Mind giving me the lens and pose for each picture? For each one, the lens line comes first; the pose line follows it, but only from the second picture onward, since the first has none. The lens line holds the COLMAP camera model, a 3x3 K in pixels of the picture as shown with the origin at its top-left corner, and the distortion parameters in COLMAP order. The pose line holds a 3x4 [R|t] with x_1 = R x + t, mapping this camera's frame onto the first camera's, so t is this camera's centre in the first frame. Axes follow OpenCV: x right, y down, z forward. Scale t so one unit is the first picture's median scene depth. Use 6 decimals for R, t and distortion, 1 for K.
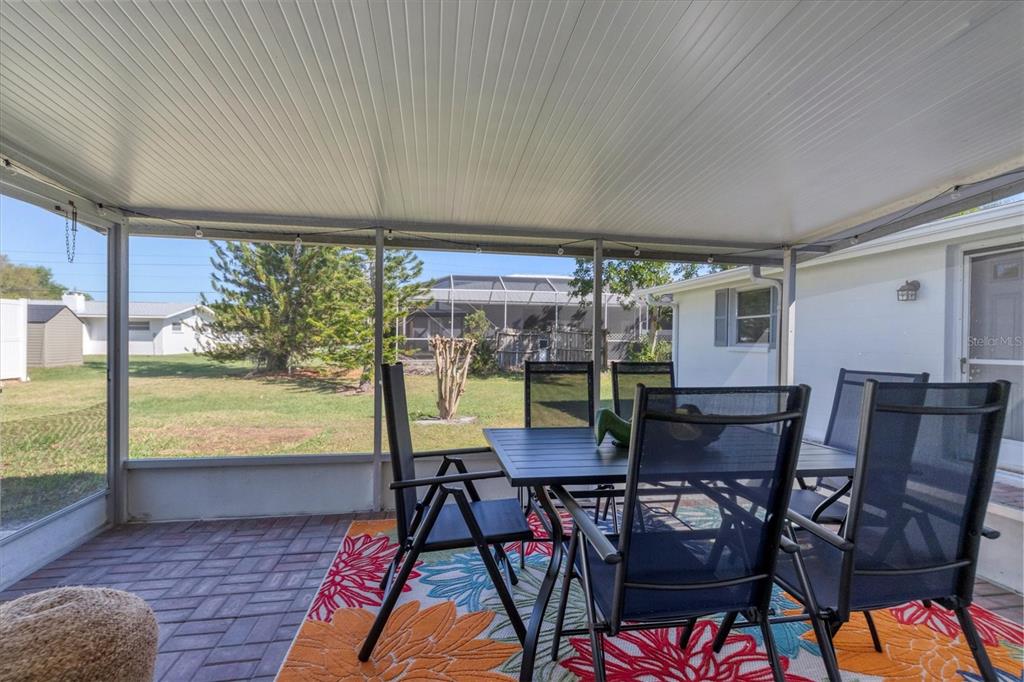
lens RADIAL K [[485.7, 0, 510.9], [0, 485.7, 342.4], [0, 0, 1]] dist [0.012185, -0.005622]
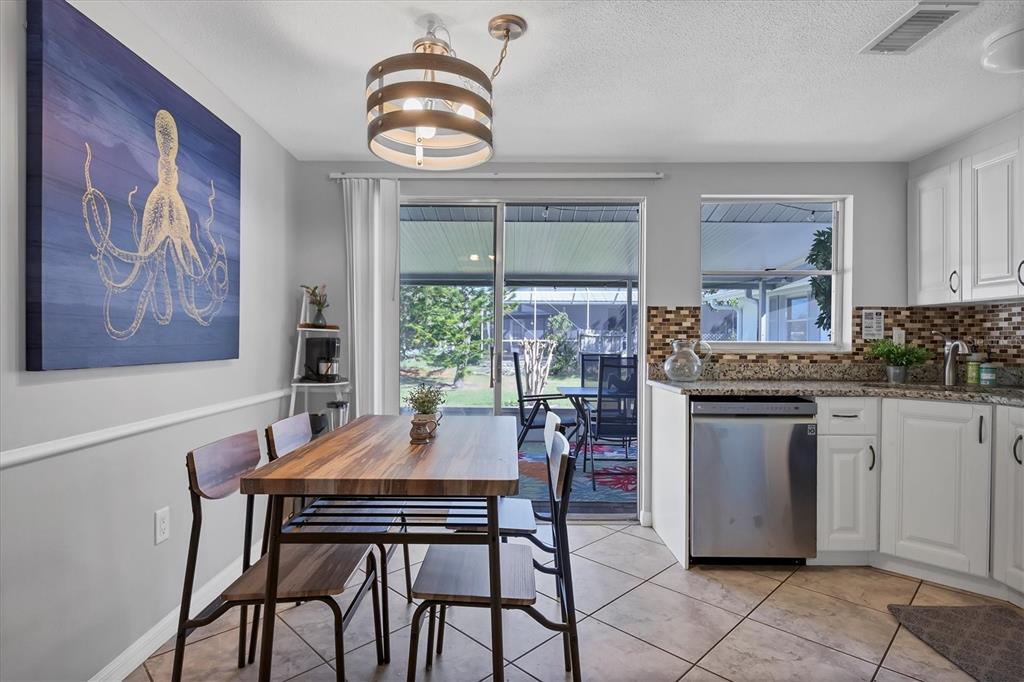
lens RADIAL K [[485.7, 0, 513.9], [0, 485.7, 341.5], [0, 0, 1]] dist [0.012185, -0.005622]
pose [[0.986659, -0.008684, -0.162571, 0.016110], [0.008016, 0.999957, -0.004763, -0.000093], [0.162605, 0.003396, 0.986685, -0.167666]]
